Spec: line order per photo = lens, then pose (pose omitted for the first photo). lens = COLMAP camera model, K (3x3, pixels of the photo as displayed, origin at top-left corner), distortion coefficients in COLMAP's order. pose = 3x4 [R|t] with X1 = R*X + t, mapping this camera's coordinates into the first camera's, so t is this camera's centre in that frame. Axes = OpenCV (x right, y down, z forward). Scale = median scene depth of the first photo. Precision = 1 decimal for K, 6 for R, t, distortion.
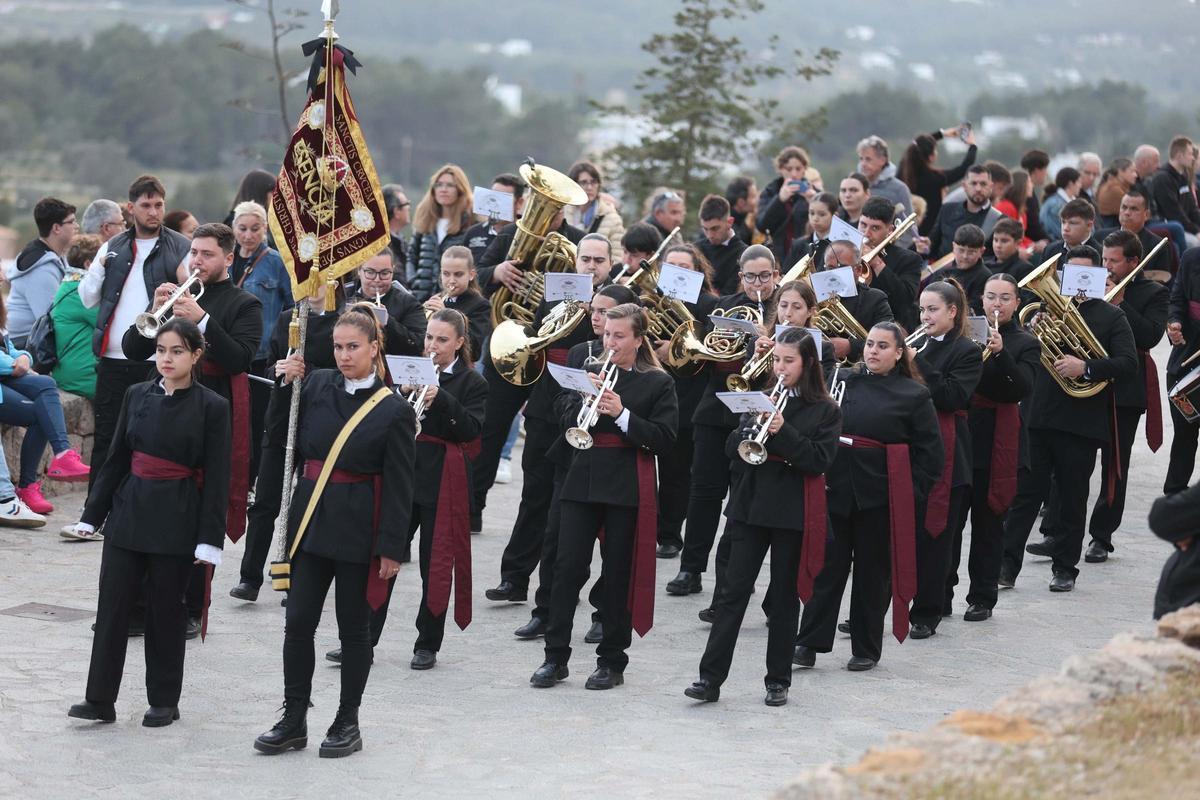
lens RADIAL K [[4833.0, 0, 600.0], [0, 4833.0, 400.0], [0, 0, 1]] dist [-0.616664, -2.961323]
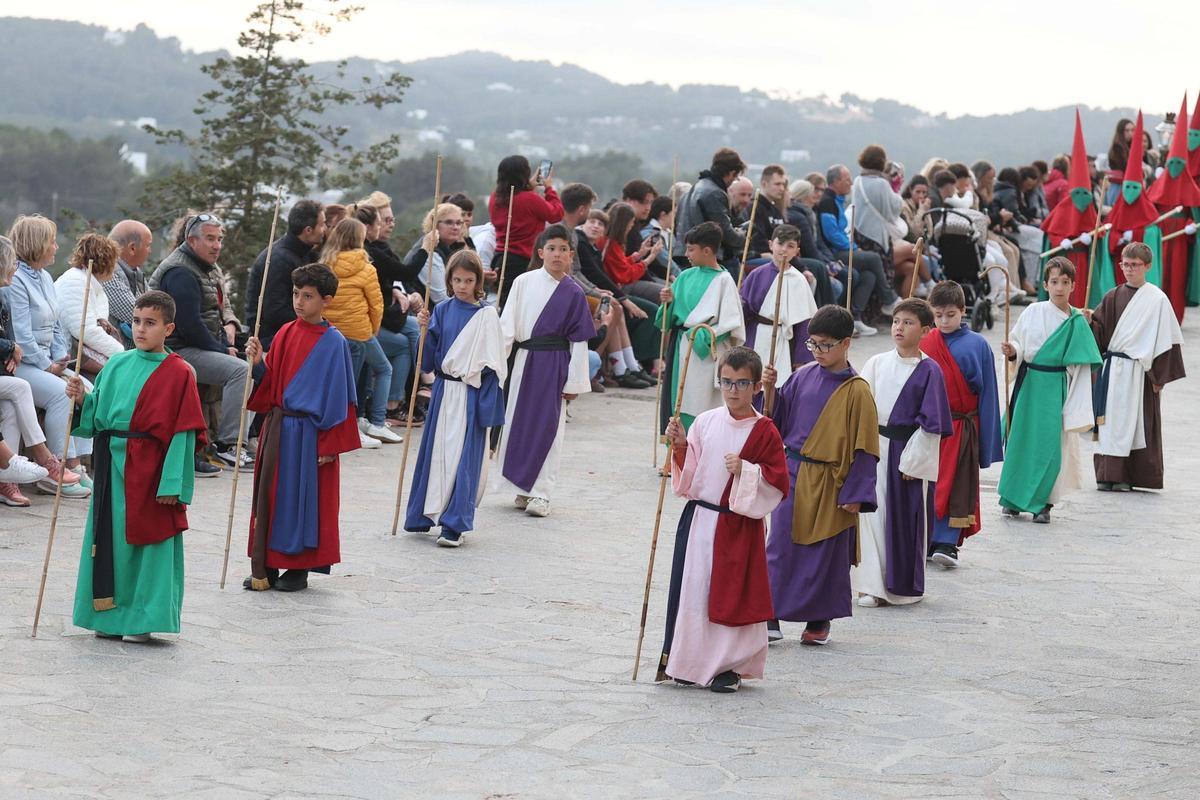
lens RADIAL K [[6013.4, 0, 600.0], [0, 6013.4, 400.0], [0, 0, 1]] dist [-0.337288, -0.912217]
pose [[0.996786, 0.003341, 0.080037, -0.007904], [-0.002375, 0.999923, -0.012161, 0.005979], [-0.080071, 0.011932, 0.996718, -0.188111]]
